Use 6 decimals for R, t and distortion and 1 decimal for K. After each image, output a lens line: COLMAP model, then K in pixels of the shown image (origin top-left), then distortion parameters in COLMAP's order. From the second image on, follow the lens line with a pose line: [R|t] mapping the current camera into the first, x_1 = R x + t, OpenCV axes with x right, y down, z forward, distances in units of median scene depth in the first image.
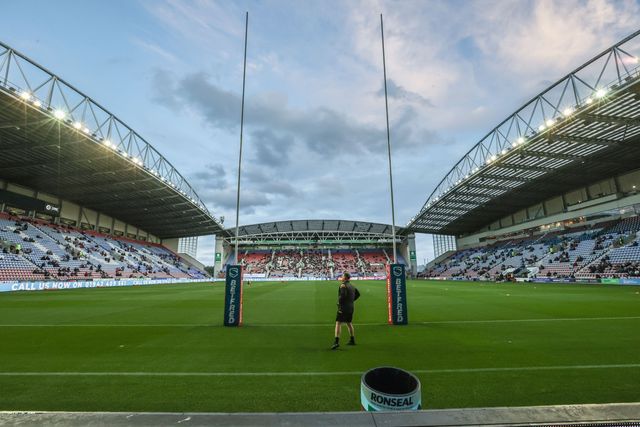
lens RADIAL K [[291.5, 0, 320.0], [0, 291.5, 213.5], [0, 0, 1]] dist [-0.049781, 0.018160]
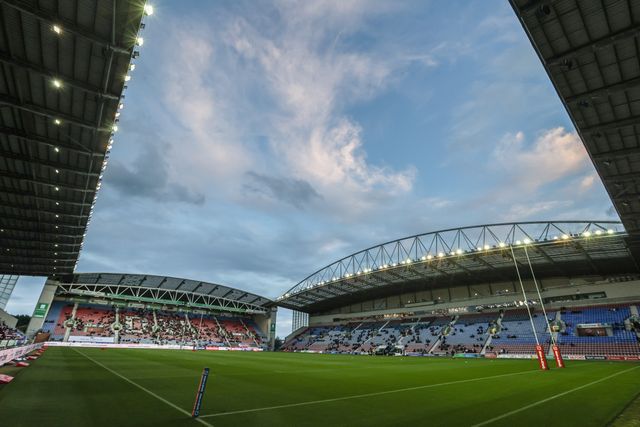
lens RADIAL K [[291.5, 0, 320.0], [0, 291.5, 213.5], [0, 0, 1]] dist [-0.049781, 0.018160]
pose [[0.774662, 0.291990, 0.560928, -0.284496], [-0.160701, 0.948795, -0.271961, 0.004890], [-0.611616, 0.120536, 0.781919, 0.000043]]
